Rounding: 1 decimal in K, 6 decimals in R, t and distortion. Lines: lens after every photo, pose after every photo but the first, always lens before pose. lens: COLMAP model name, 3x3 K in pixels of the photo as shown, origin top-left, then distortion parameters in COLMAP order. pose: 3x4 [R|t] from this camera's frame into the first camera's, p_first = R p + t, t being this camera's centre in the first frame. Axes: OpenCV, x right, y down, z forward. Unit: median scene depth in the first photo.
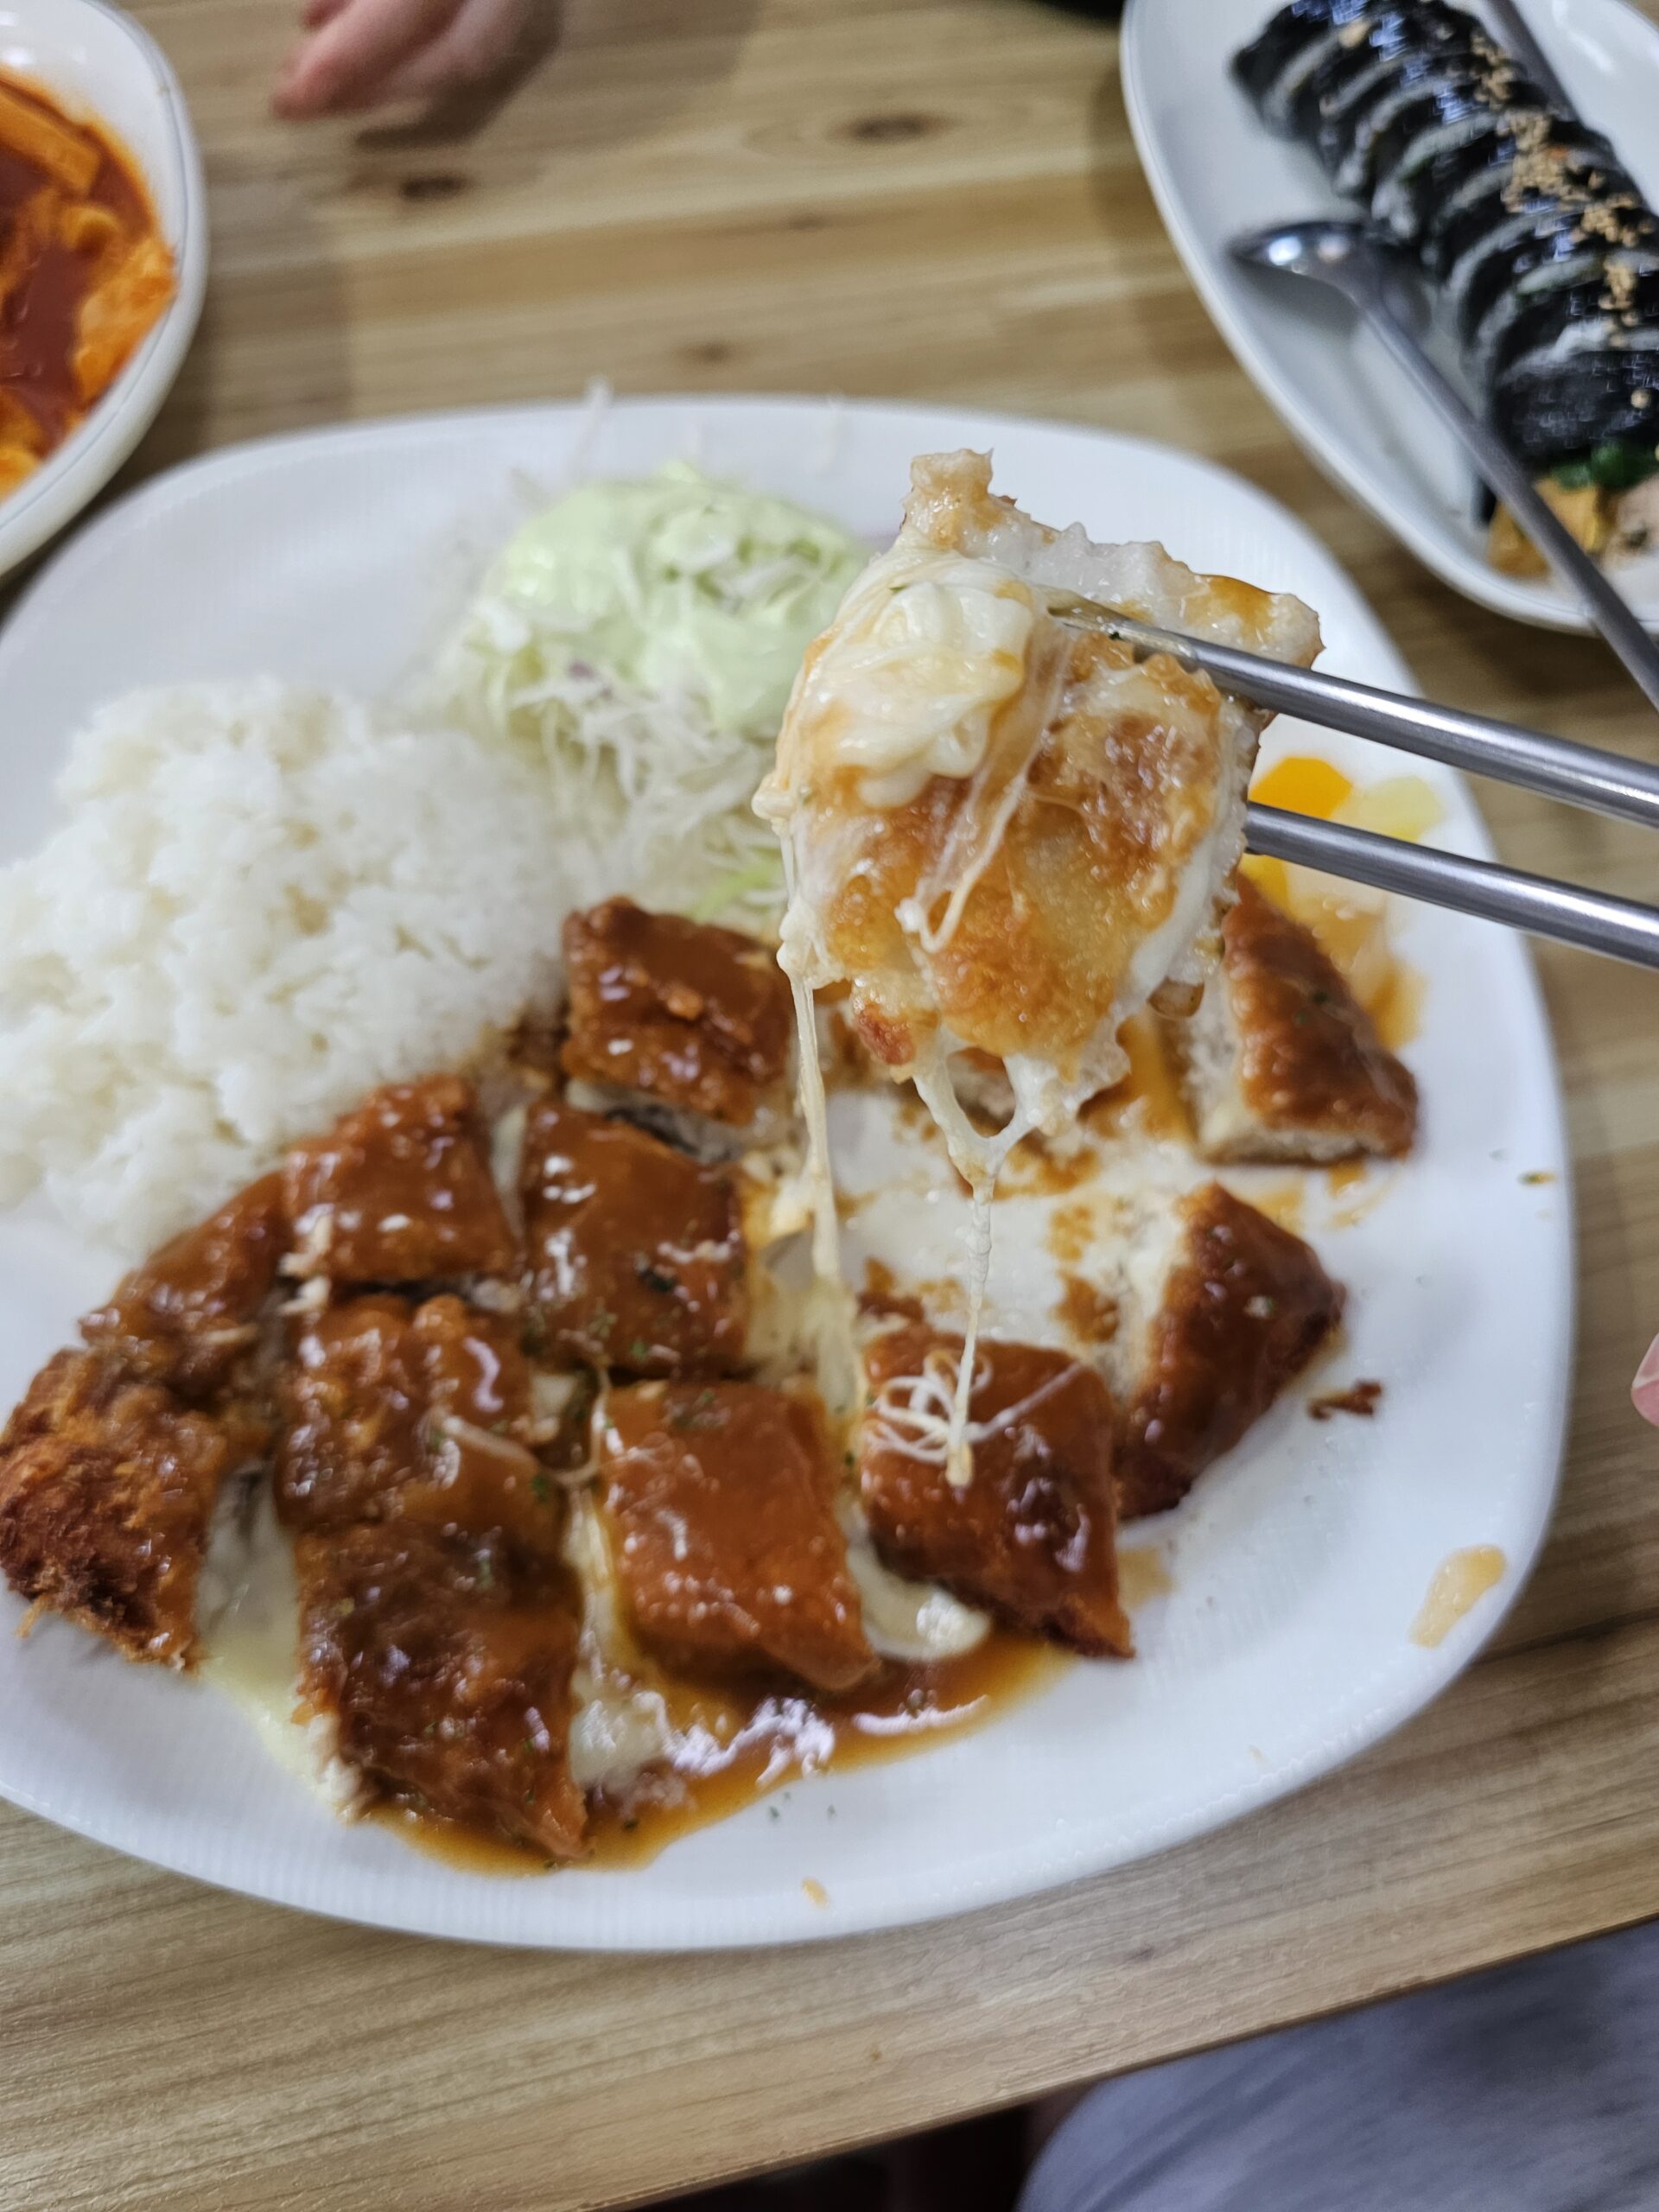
lens RADIAL K [[1596.3, 0, 829.5], [0, 1596.3, 1106.0], [0, 0, 1]] dist [-0.026303, -0.002448]
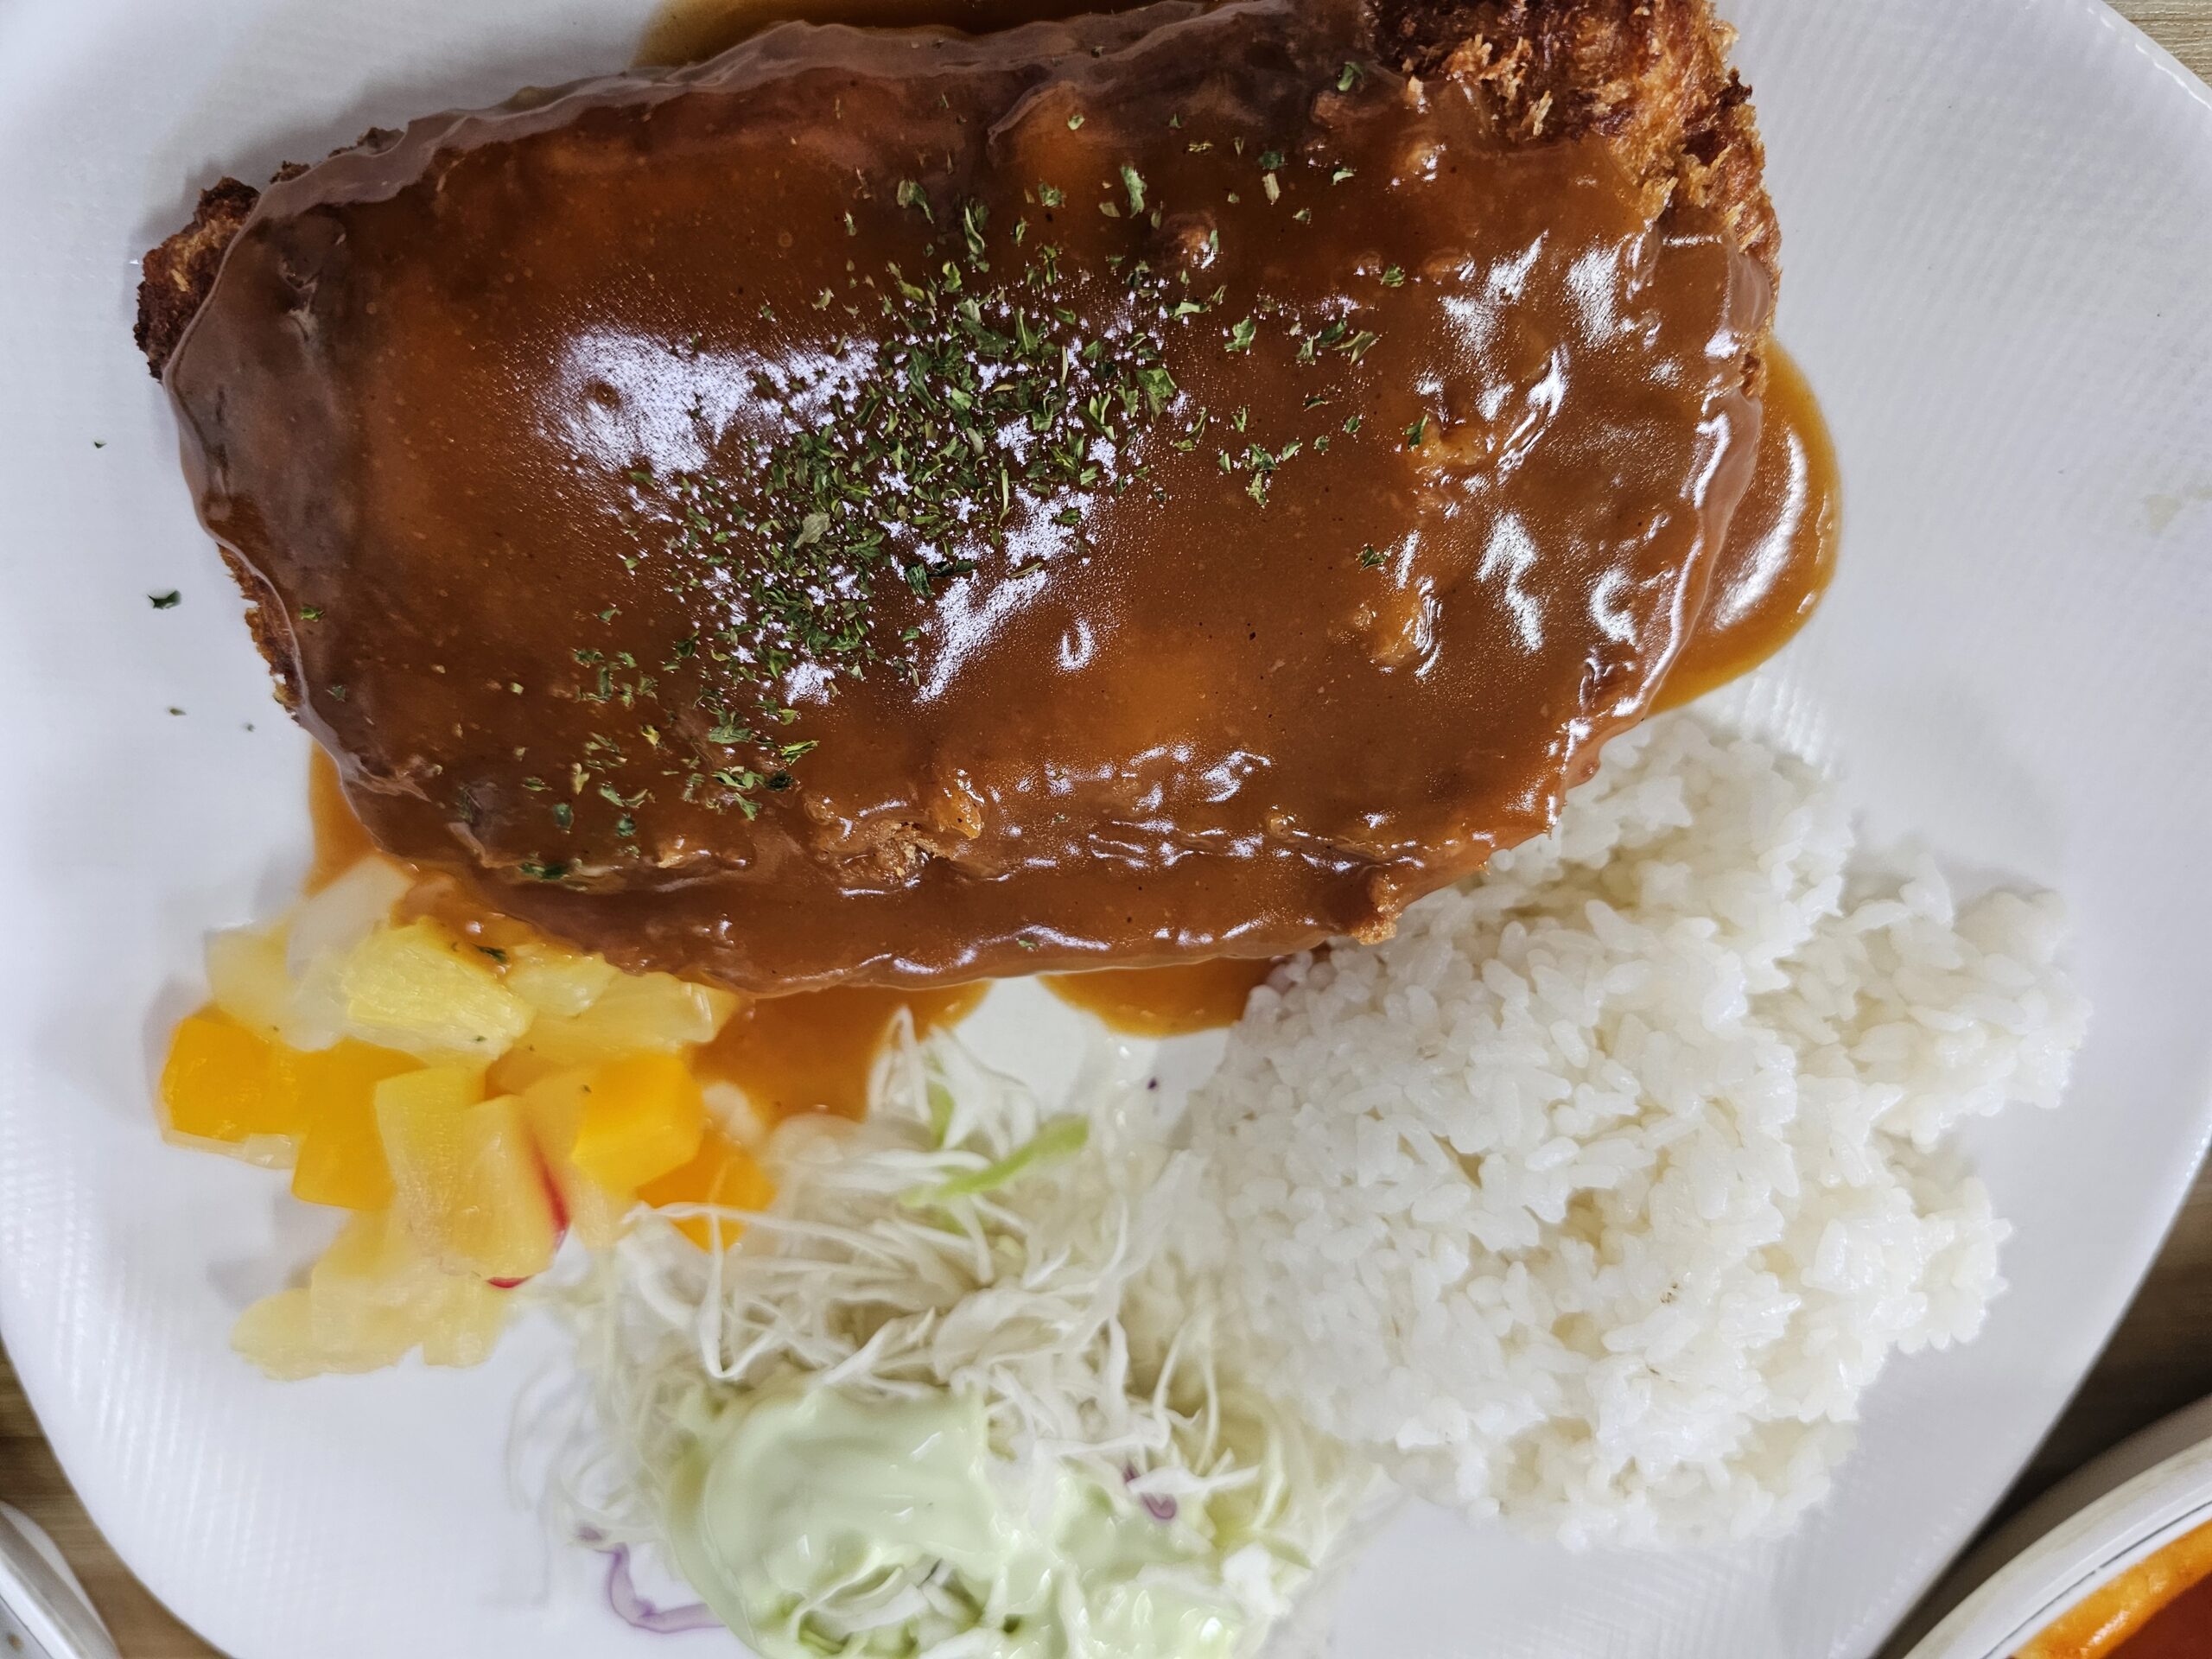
lens RADIAL K [[1359.6, 0, 1106.0], [0, 1359.6, 829.5], [0, 0, 1]] dist [0.044228, -0.048770]
pose [[-0.981588, -0.155211, -0.111334, -0.017015], [0.143836, -0.984139, 0.103839, -0.043132], [-0.125685, 0.085913, 0.988343, 0.412550]]
